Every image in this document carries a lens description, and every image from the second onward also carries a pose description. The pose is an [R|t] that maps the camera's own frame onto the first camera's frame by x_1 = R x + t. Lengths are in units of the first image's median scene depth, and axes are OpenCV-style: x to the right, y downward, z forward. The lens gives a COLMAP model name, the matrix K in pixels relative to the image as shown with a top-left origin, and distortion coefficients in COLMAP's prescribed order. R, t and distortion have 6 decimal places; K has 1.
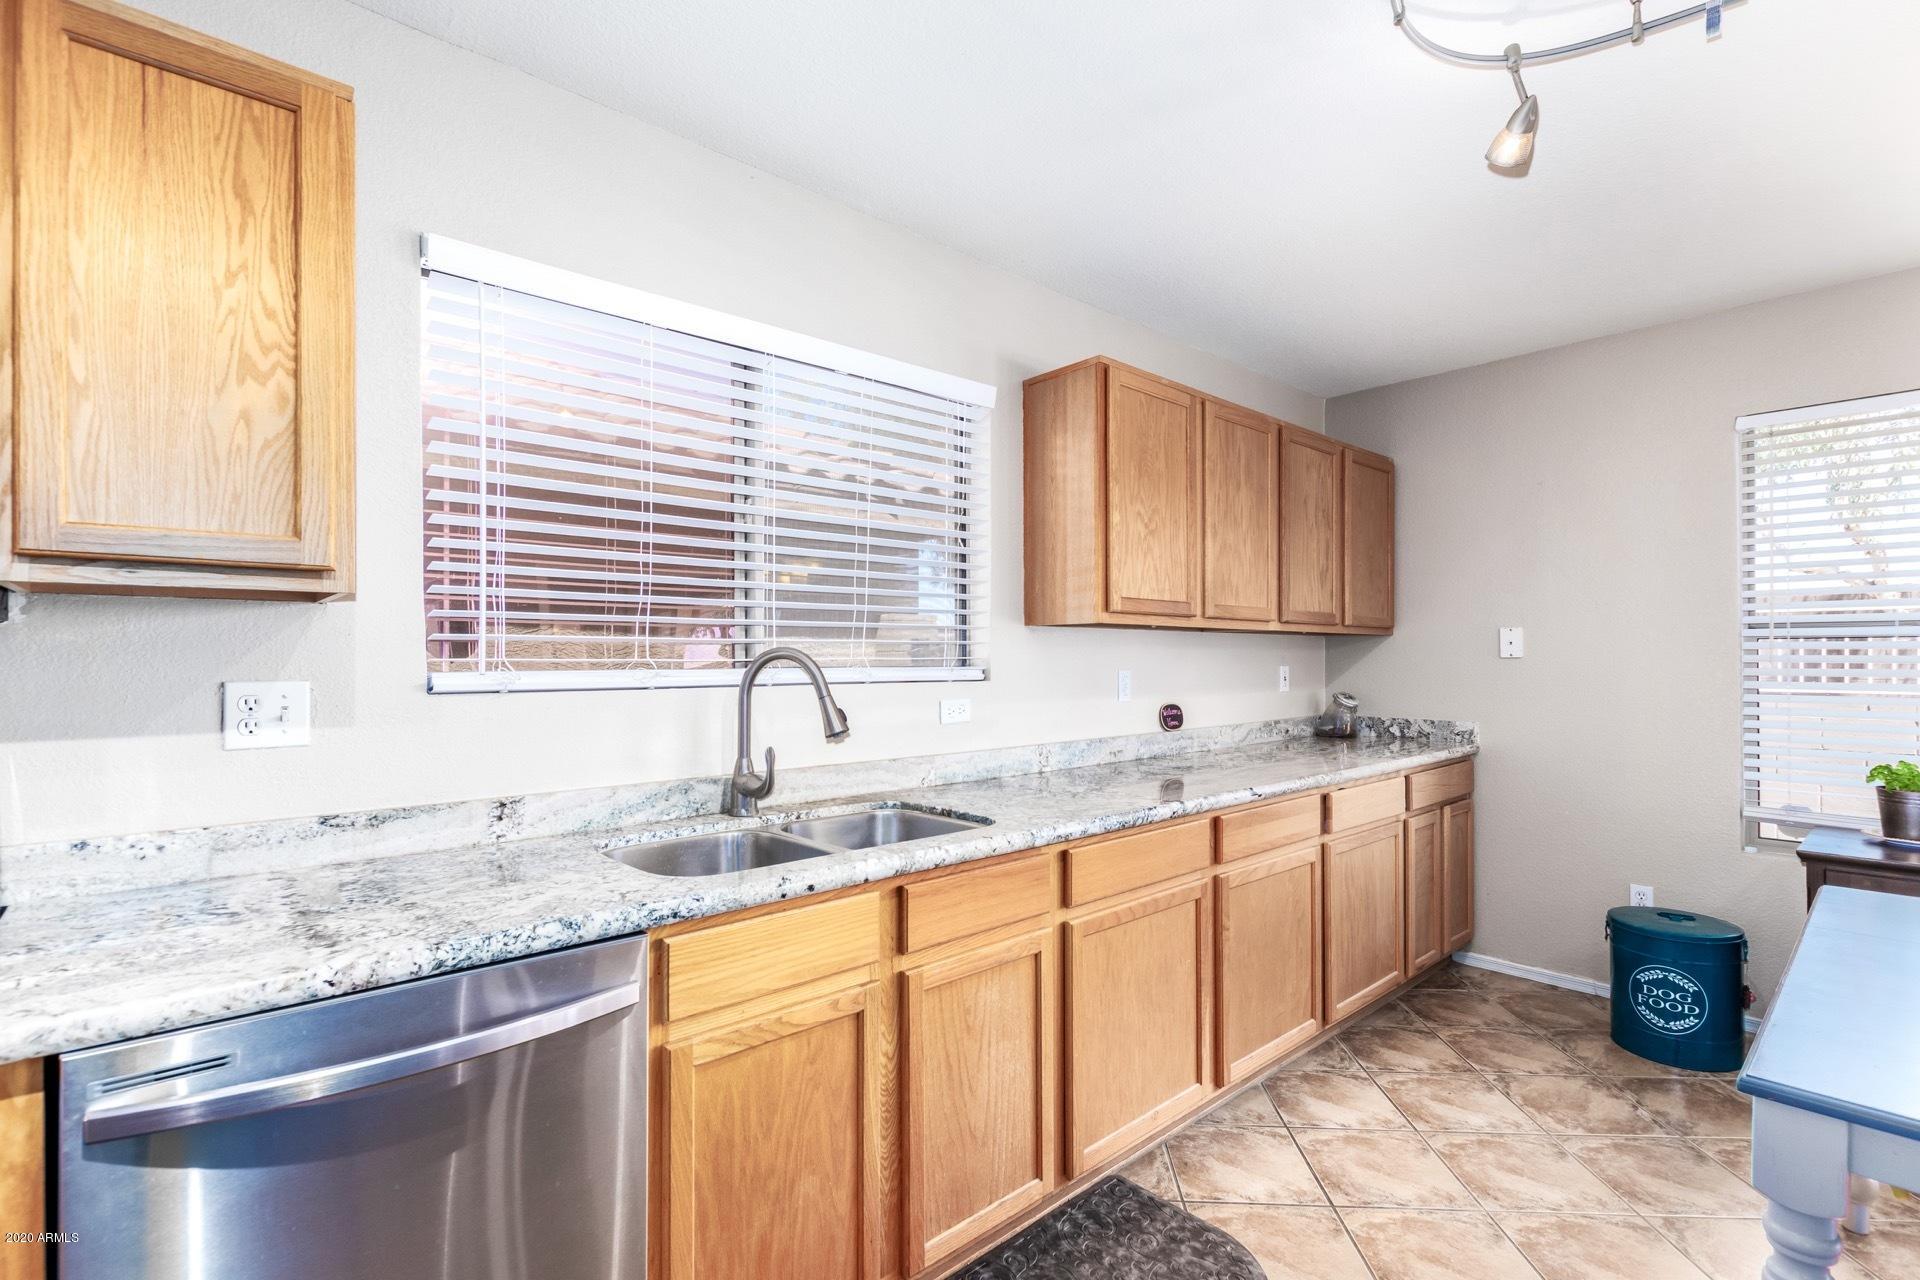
lens RADIAL K [[879.7, 0, 987.5], [0, 879.7, 655.4], [0, 0, 1]] dist [0.009875, -0.005076]
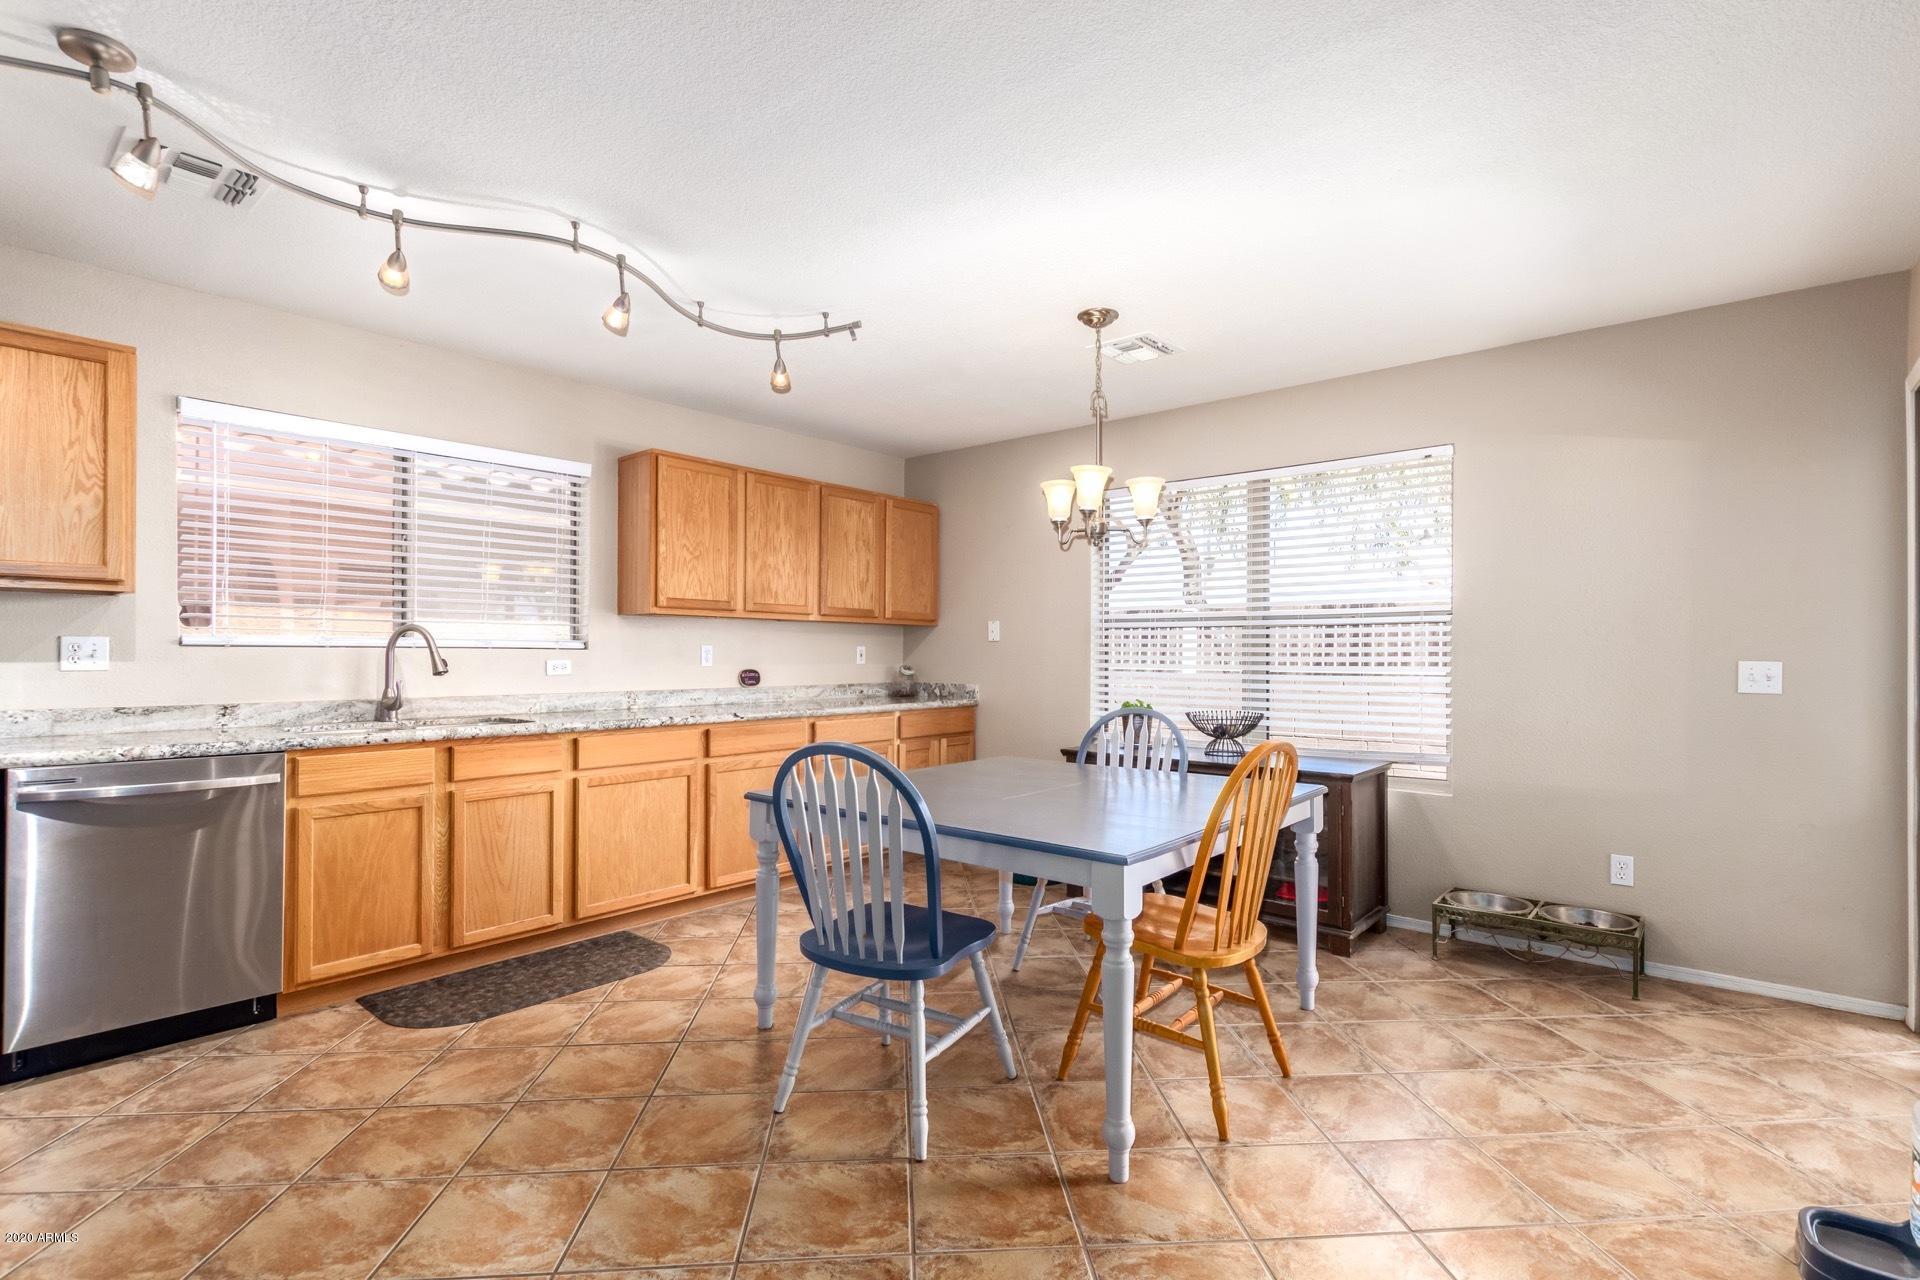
lens RADIAL K [[879.7, 0, 971.9], [0, 879.7, 652.7], [0, 0, 1]] dist [0.009875, -0.005076]
pose [[0.991349, 0.007462, 0.131038, 0.657214], [-0.007844, 0.999966, 0.002397, 0.035365], [-0.131016, -0.003404, 0.991374, -0.899648]]
